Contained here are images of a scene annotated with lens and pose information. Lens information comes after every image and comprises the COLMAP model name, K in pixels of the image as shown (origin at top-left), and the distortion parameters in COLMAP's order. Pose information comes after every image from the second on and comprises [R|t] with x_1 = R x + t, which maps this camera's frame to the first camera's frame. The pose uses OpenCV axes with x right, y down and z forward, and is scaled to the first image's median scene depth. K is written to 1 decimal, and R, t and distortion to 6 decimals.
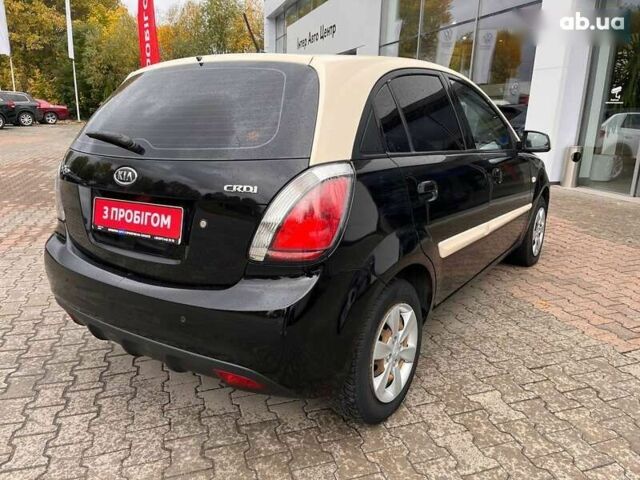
lens RADIAL K [[482.9, 0, 323.0], [0, 482.9, 241.5], [0, 0, 1]] dist [0.075024, -0.109479]
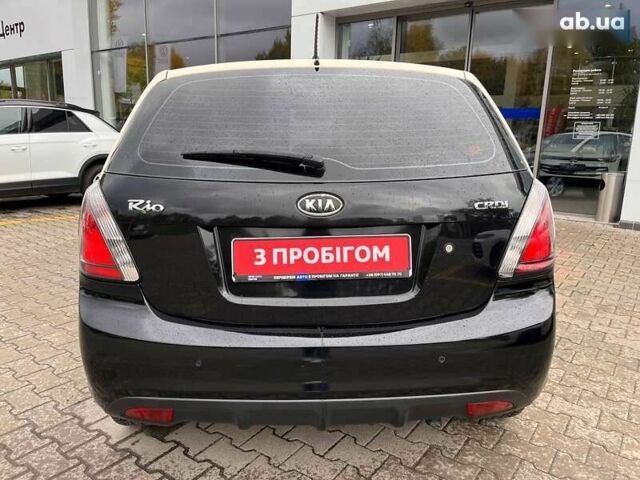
lens RADIAL K [[482.9, 0, 323.0], [0, 482.9, 241.5], [0, 0, 1]] dist [0.075024, -0.109479]
pose [[0.806919, -0.128338, 0.576551, -0.360767], [0.143621, 0.989446, 0.019240, -0.037693], [-0.572935, 0.067280, 0.816835, 0.150549]]
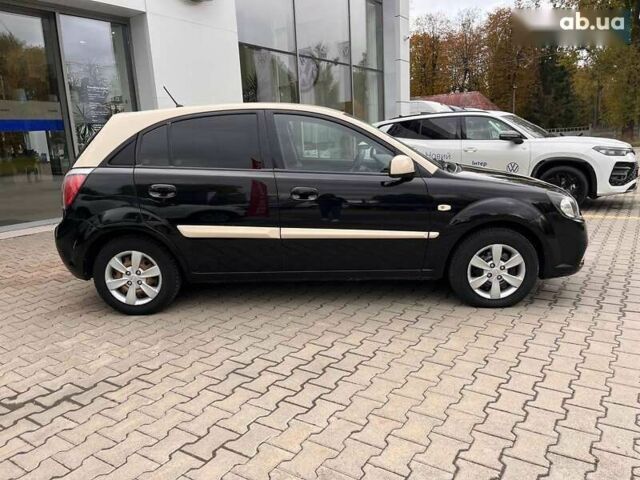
lens RADIAL K [[482.9, 0, 323.0], [0, 482.9, 241.5], [0, 0, 1]] dist [0.075024, -0.109479]
pose [[-0.621428, -0.158011, 0.767372, -0.657902], [0.223635, 0.902928, 0.367026, -0.388677], [-0.750876, 0.399692, -0.525768, 1.435818]]
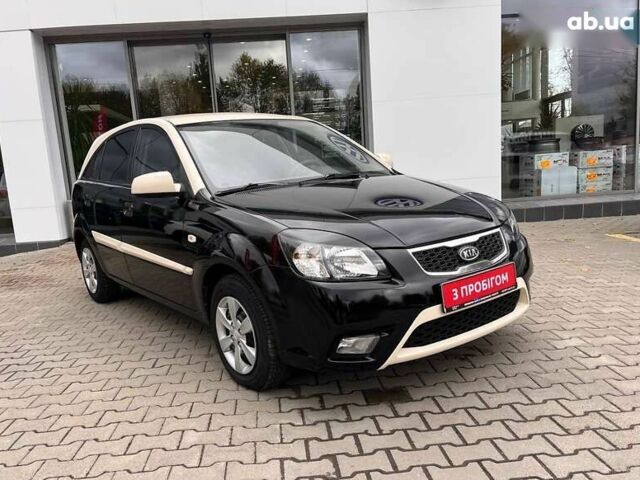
lens RADIAL K [[548.0, 0, 307.4], [0, 548.0, 267.2], [0, 0, 1]] dist [0.018271, -0.000454]
pose [[0.238648, -0.209258, 0.948292, -0.803305], [0.313962, 0.940690, 0.128569, -0.114229], [-0.918953, 0.267045, 0.290193, 0.525783]]
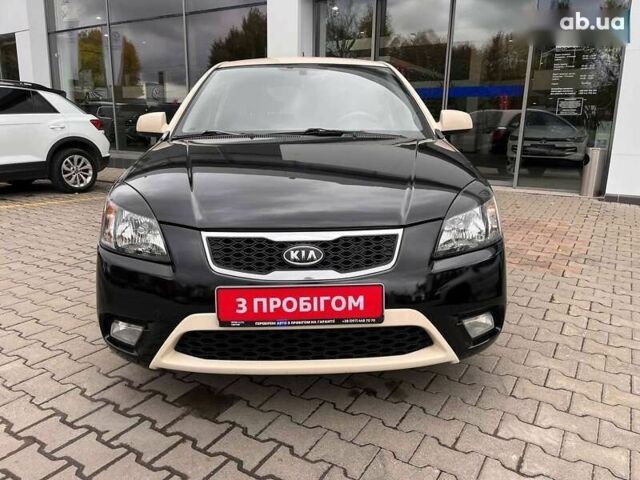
lens RADIAL K [[482.9, 0, 323.0], [0, 482.9, 241.5], [0, 0, 1]] dist [0.075024, -0.109479]
pose [[0.756379, -0.162146, 0.633719, -0.411086], [0.167924, 0.984456, 0.051460, -0.022851], [-0.632212, 0.067493, 0.771850, 0.235135]]
